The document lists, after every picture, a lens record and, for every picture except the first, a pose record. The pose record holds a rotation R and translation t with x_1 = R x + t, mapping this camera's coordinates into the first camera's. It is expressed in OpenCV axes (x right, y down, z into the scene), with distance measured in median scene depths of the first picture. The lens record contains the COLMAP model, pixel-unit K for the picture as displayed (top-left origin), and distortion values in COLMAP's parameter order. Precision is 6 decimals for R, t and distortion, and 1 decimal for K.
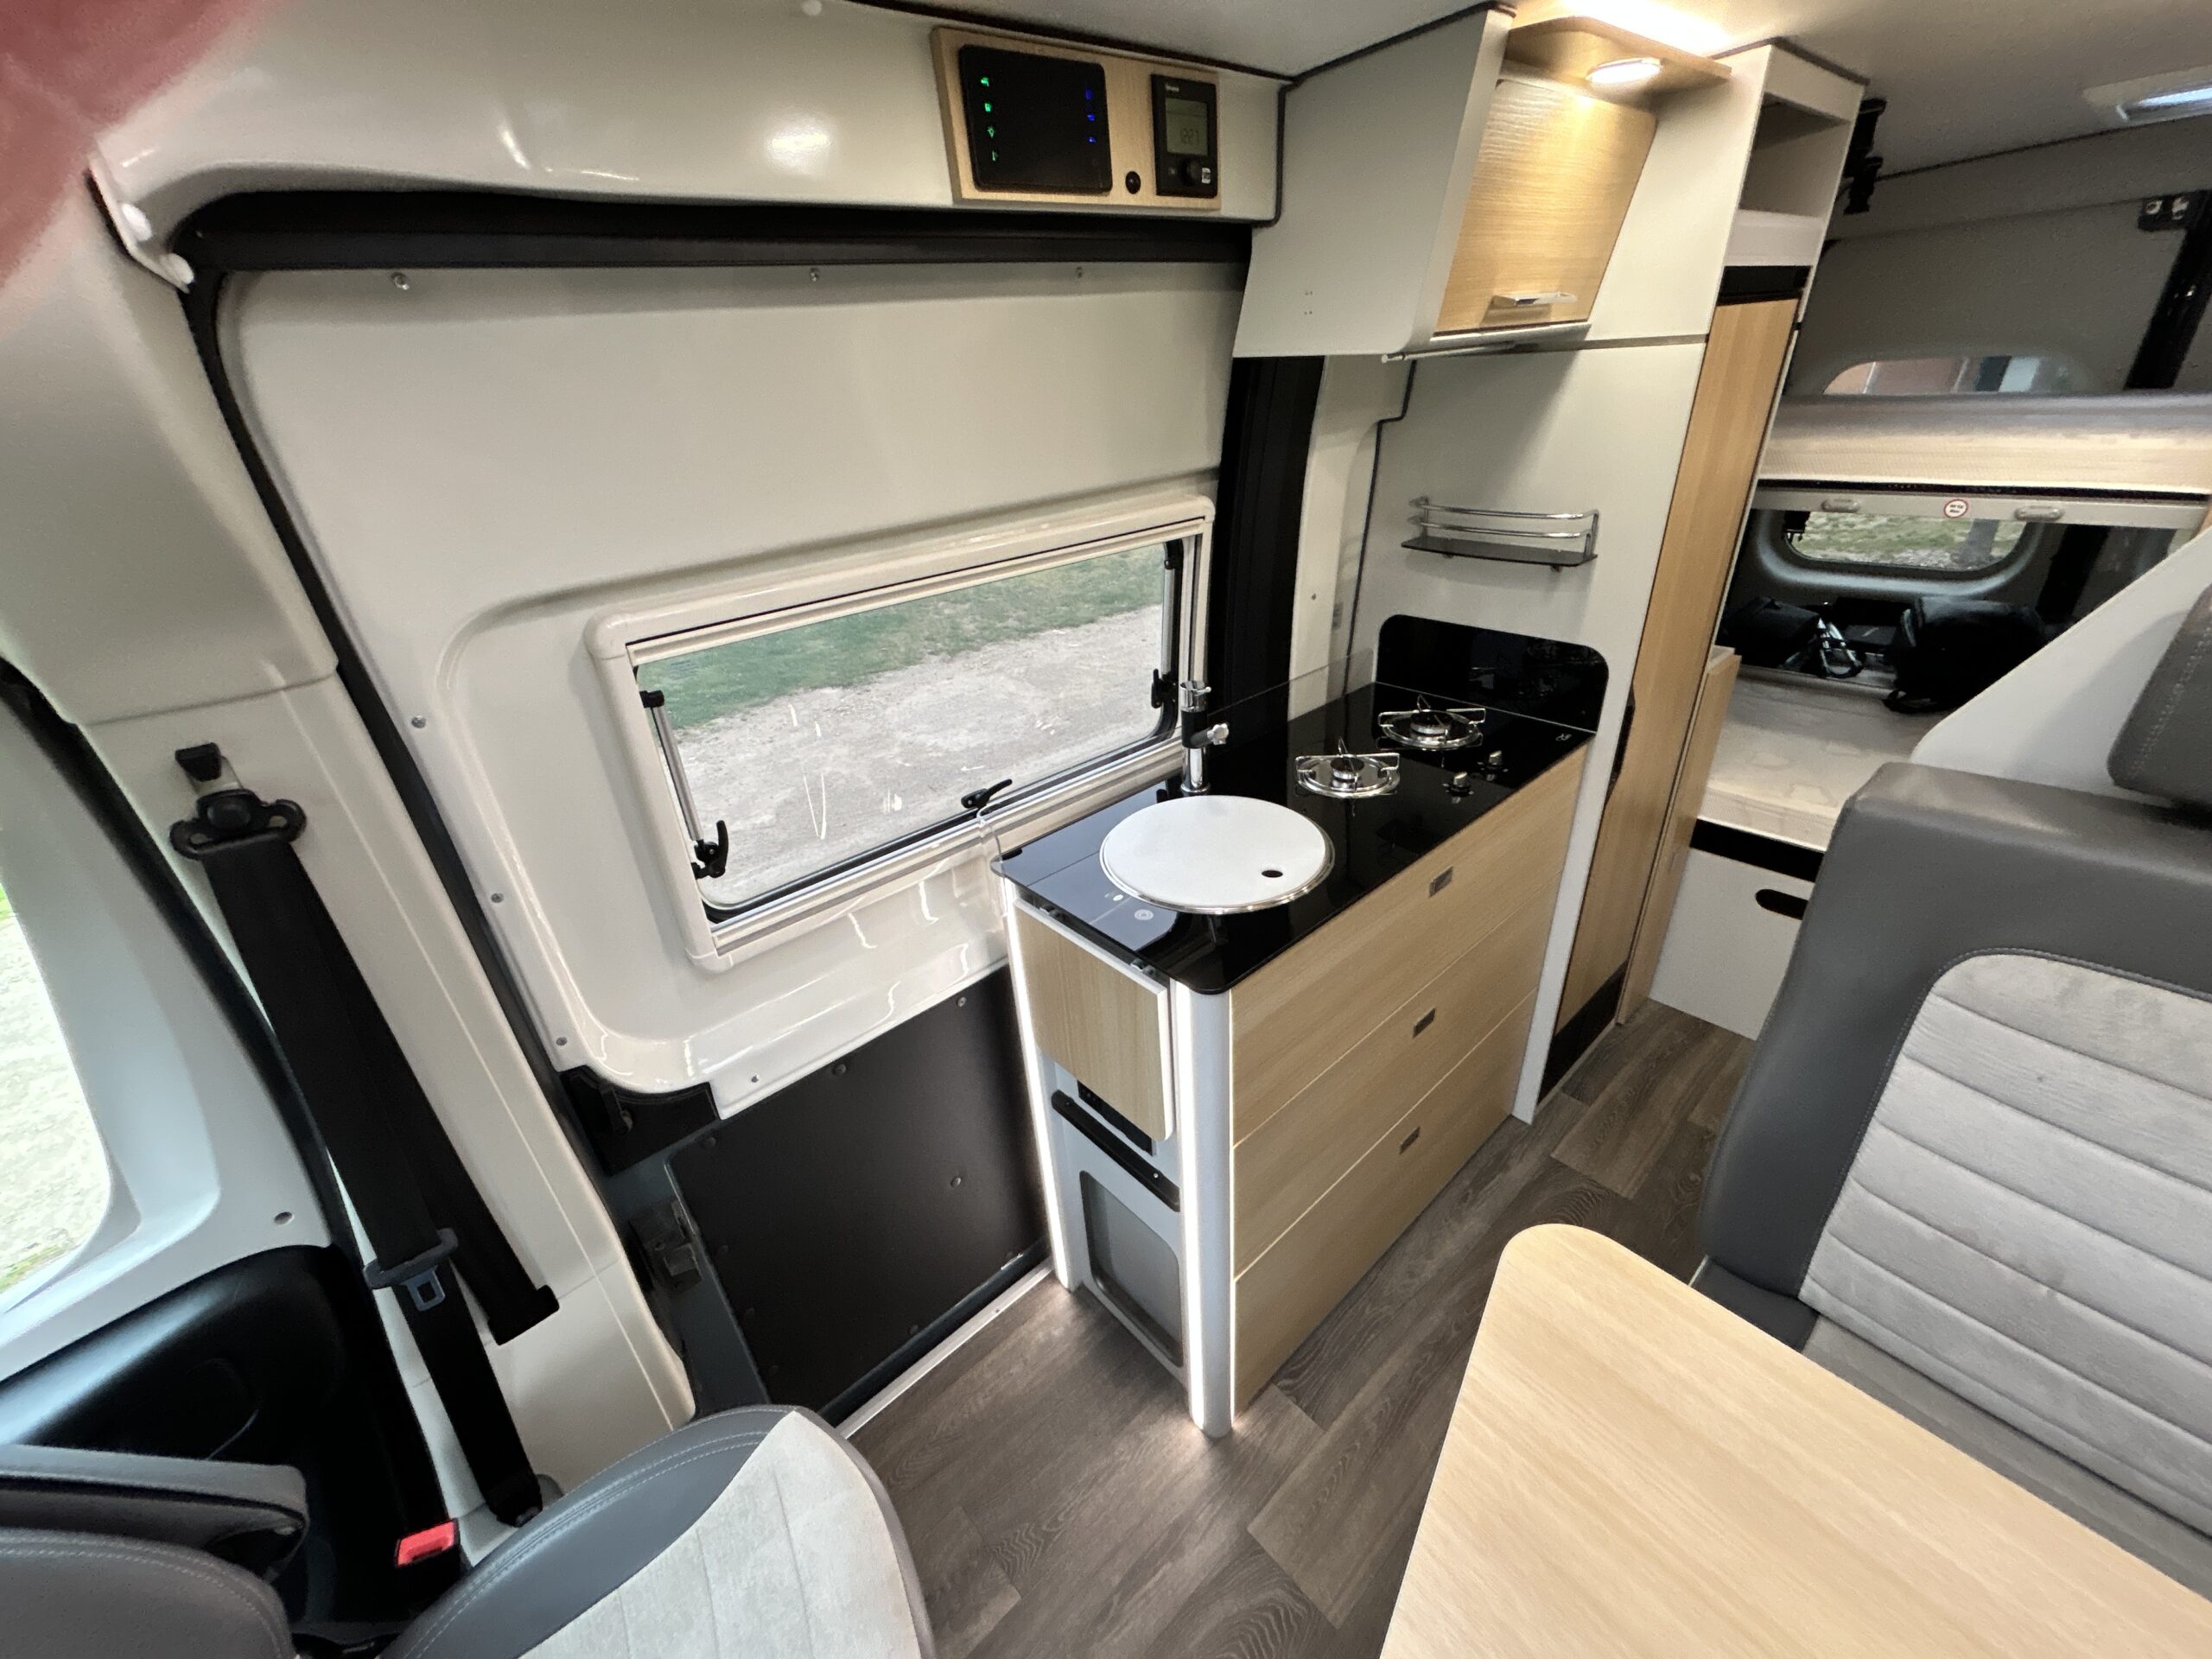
lens RADIAL K [[884.9, 0, 1103.2], [0, 884.9, 830.5], [0, 0, 1]] dist [-0.003668, 0.001075]
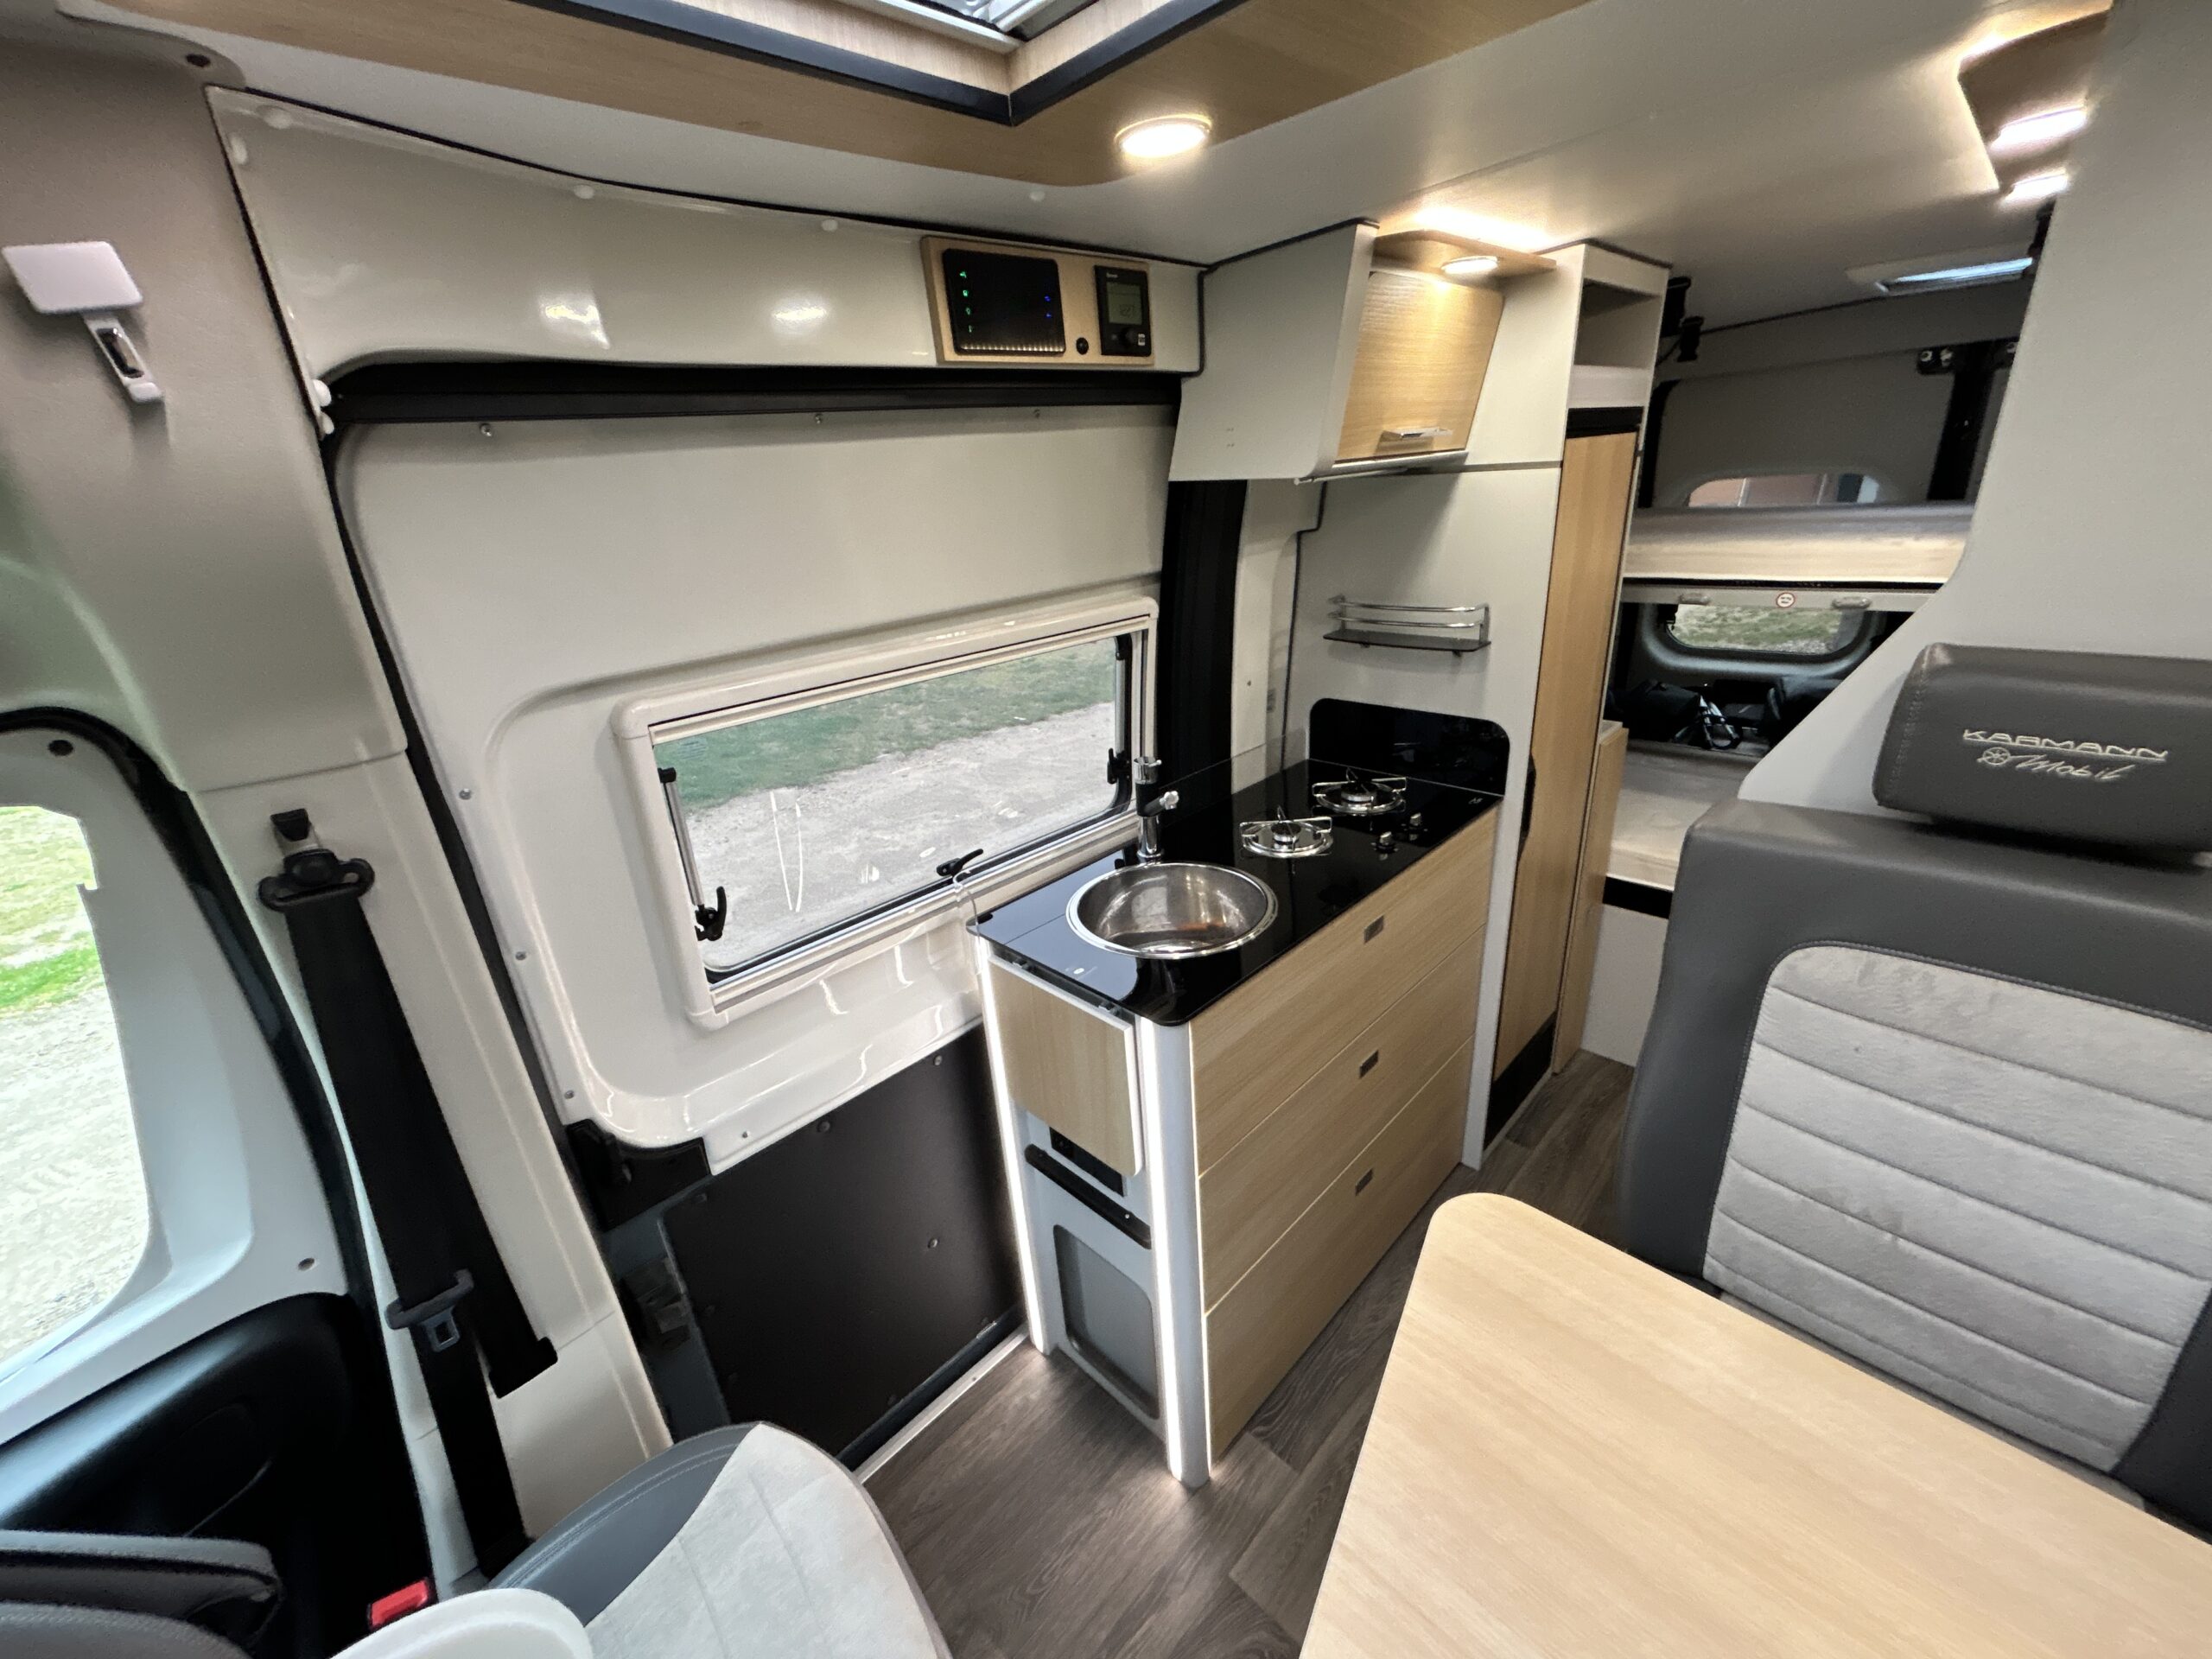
lens RADIAL K [[884.9, 0, 1103.0], [0, 884.9, 830.6], [0, 0, 1]] dist [-0.003668, 0.001075]
pose [[0.998147, -0.025944, 0.055036, -0.016856], [0.031770, 0.993668, -0.107769, 0.046582], [-0.051891, 0.109318, 0.992651, -0.104322]]
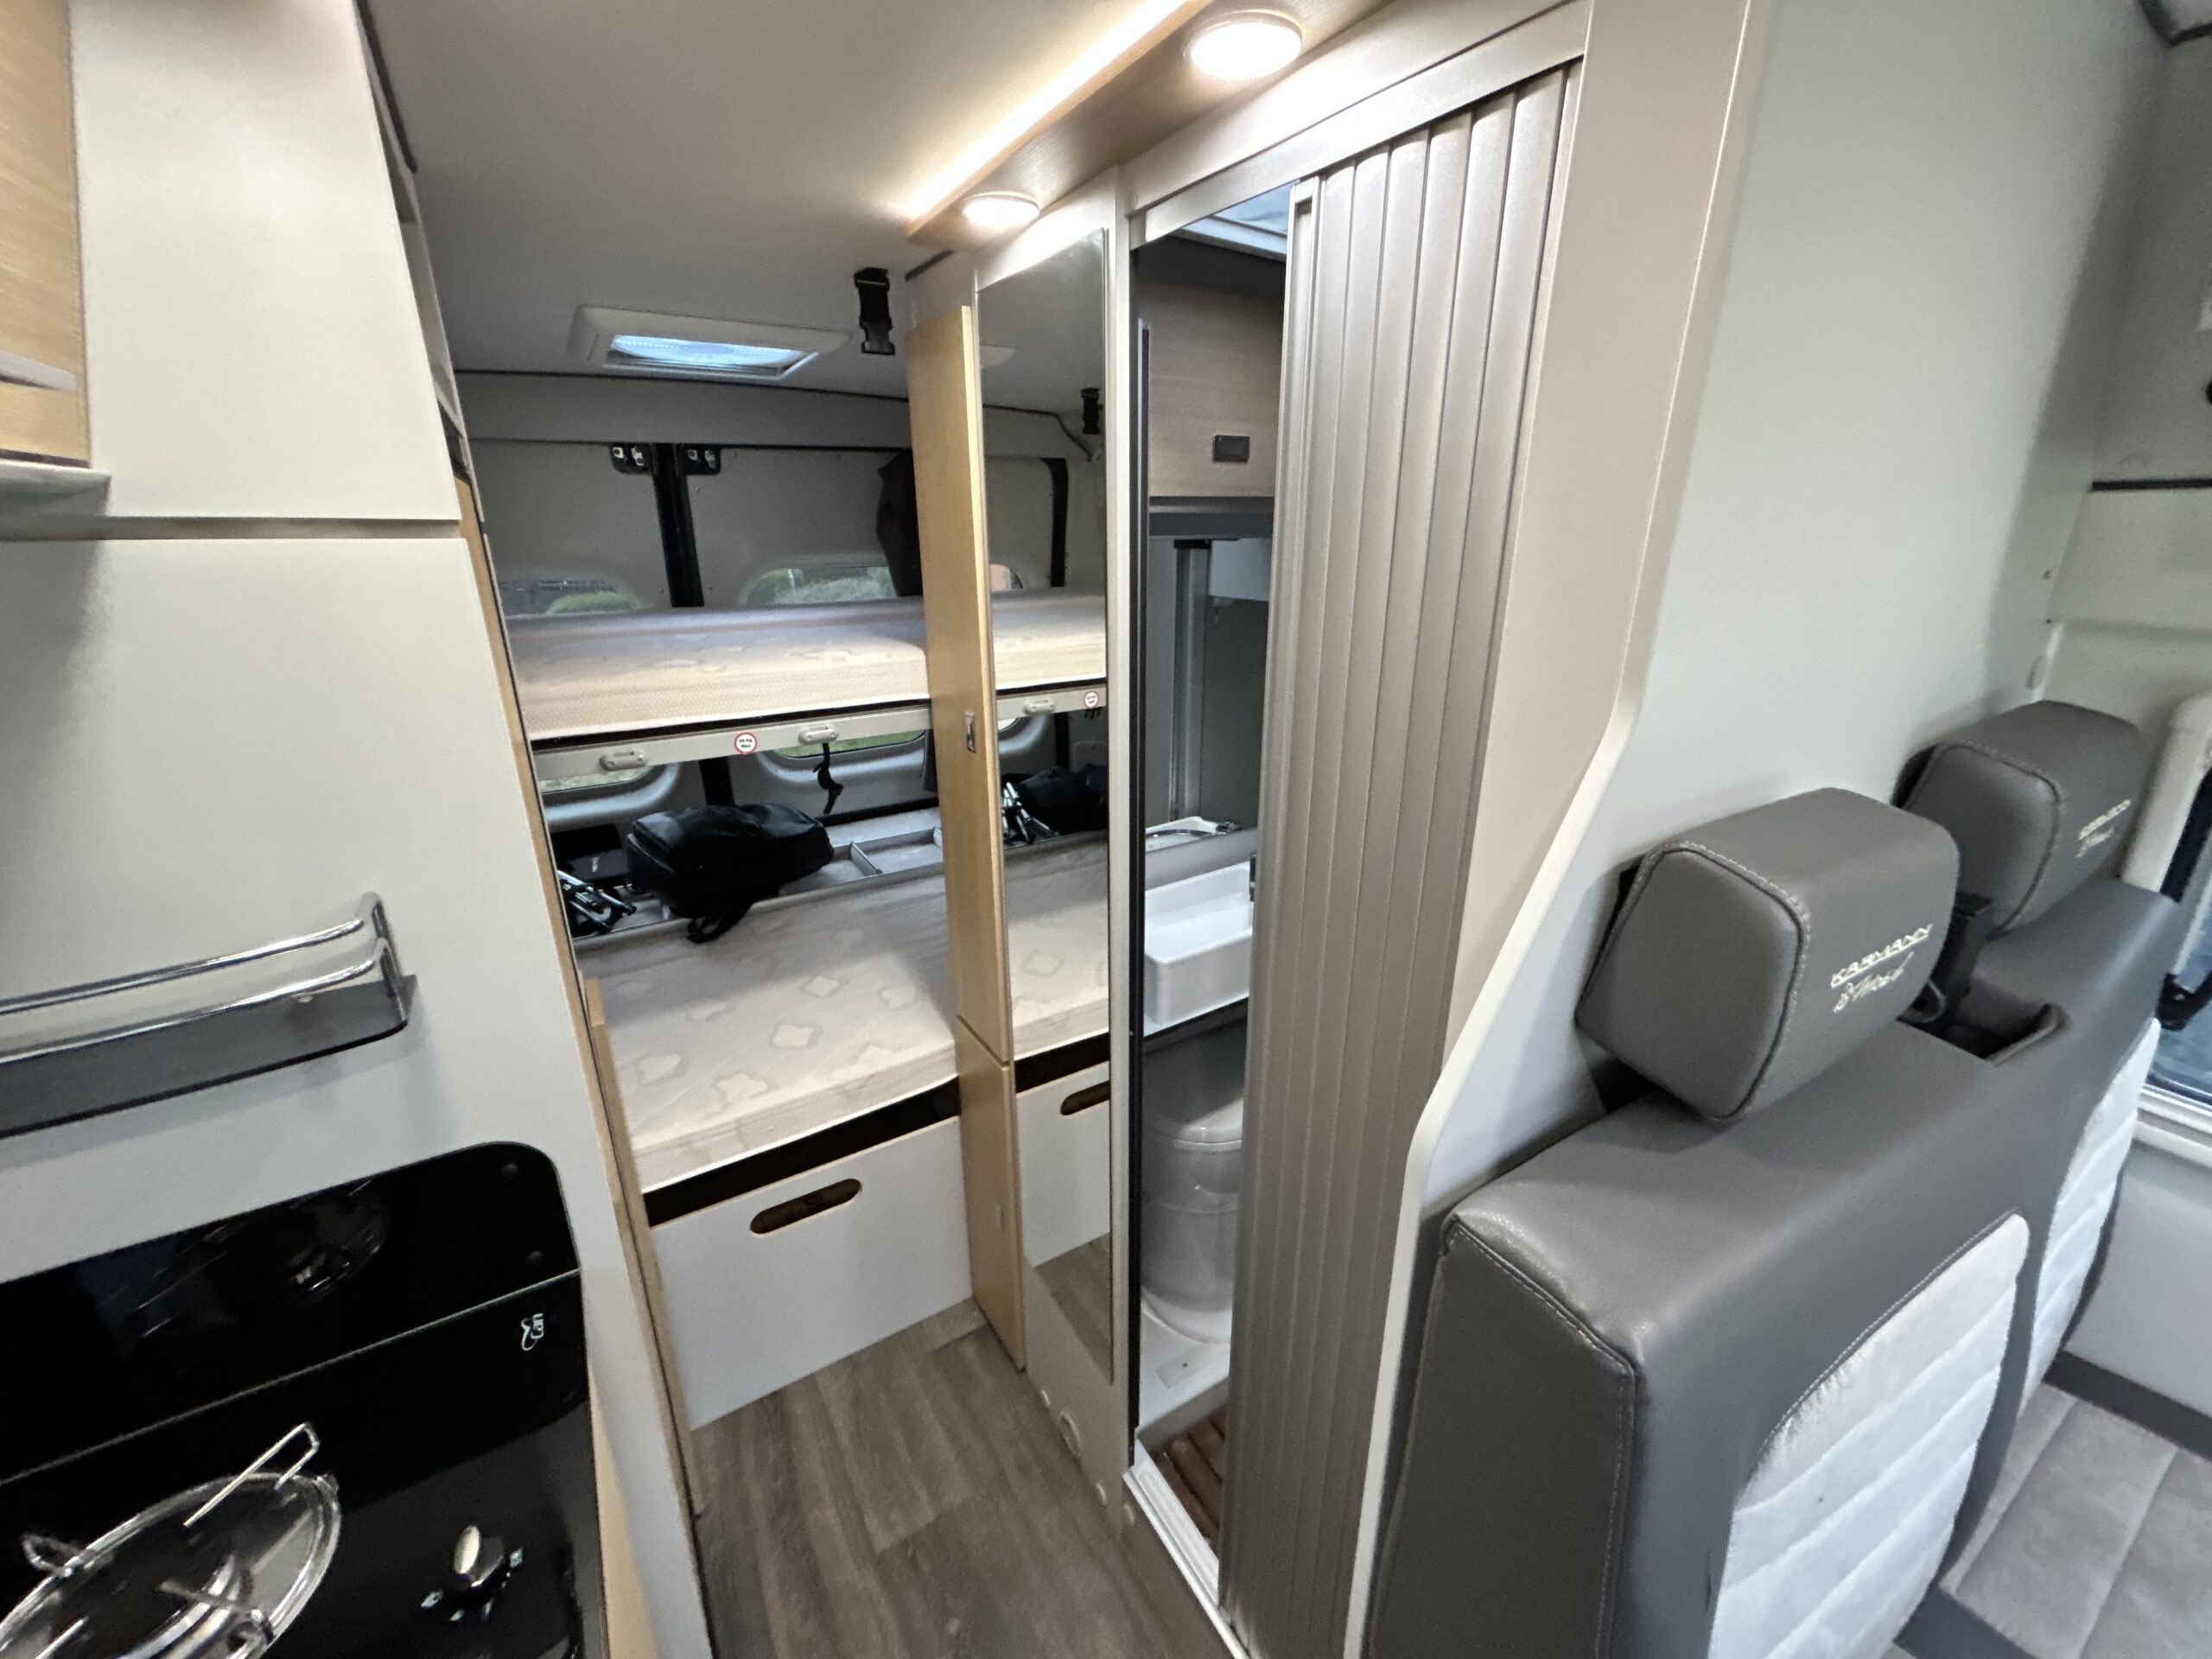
lens RADIAL K [[884.9, 0, 1107.4], [0, 884.9, 827.1], [0, 0, 1]] dist [-0.003668, 0.001075]
pose [[0.164365, -0.252924, 0.953422, 0.250979], [0.456497, 0.876335, 0.153777, -0.336176], [-0.874411, 0.409959, 0.259497, 0.648856]]
